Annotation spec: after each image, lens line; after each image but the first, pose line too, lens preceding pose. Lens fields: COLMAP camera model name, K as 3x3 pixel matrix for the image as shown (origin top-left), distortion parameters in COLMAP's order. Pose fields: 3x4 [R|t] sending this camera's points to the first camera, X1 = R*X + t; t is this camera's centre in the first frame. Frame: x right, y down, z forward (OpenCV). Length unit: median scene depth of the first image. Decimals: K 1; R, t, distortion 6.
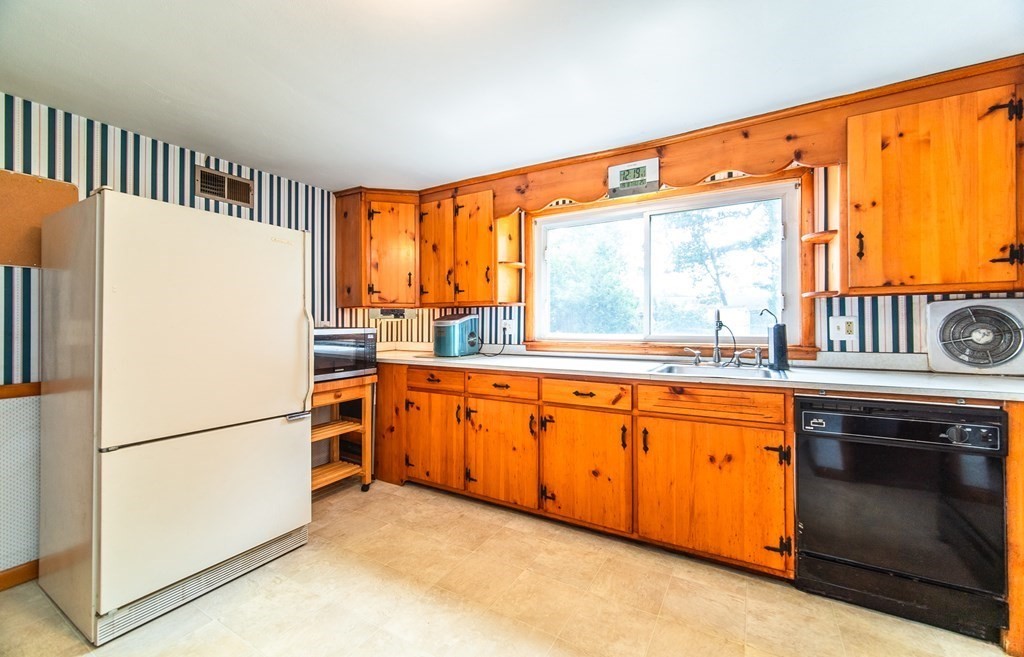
lens RADIAL K [[404.4, 0, 511.4], [0, 404.4, 322.3], [0, 0, 1]] dist [-0.000960, 0.001023]
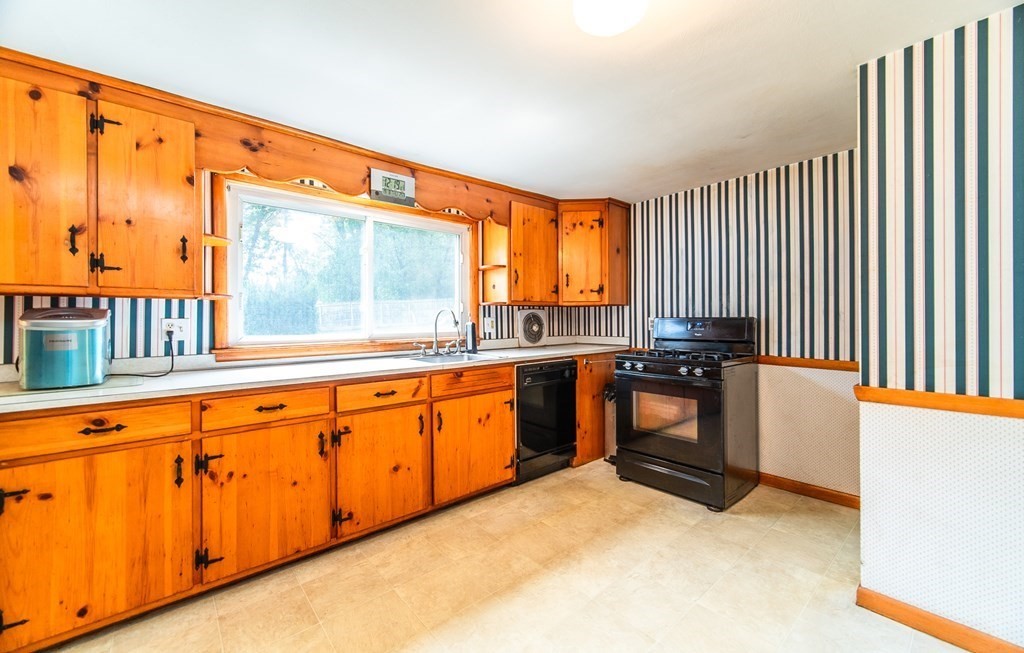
lens RADIAL K [[404.4, 0, 503.8], [0, 404.4, 318.5], [0, 0, 1]] dist [-0.000960, 0.001023]
pose [[0.337572, 0.004497, 0.941289, -0.633624], [0.004100, 0.999972, -0.006248, -0.000225], [-0.941291, 0.005968, 0.337544, 0.374397]]
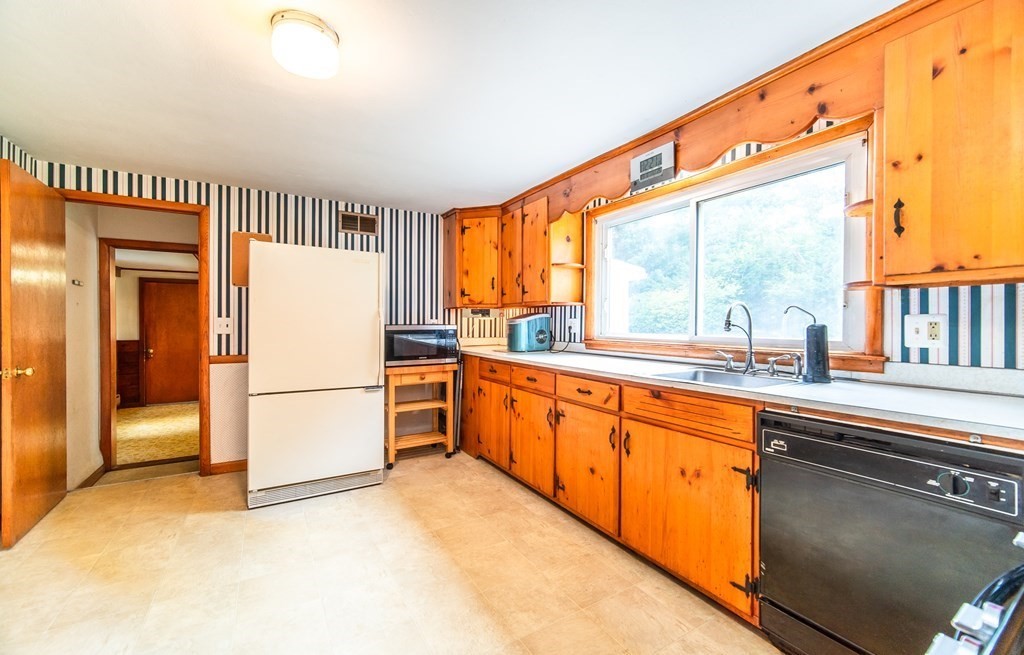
lens RADIAL K [[404.4, 0, 510.4], [0, 404.4, 326.6], [0, 0, 1]] dist [-0.000960, 0.001023]
pose [[0.880531, 0.011438, -0.473850, 0.477058], [-0.004983, 0.999877, 0.014875, -0.000373], [0.473962, -0.010737, 0.880480, 0.017017]]
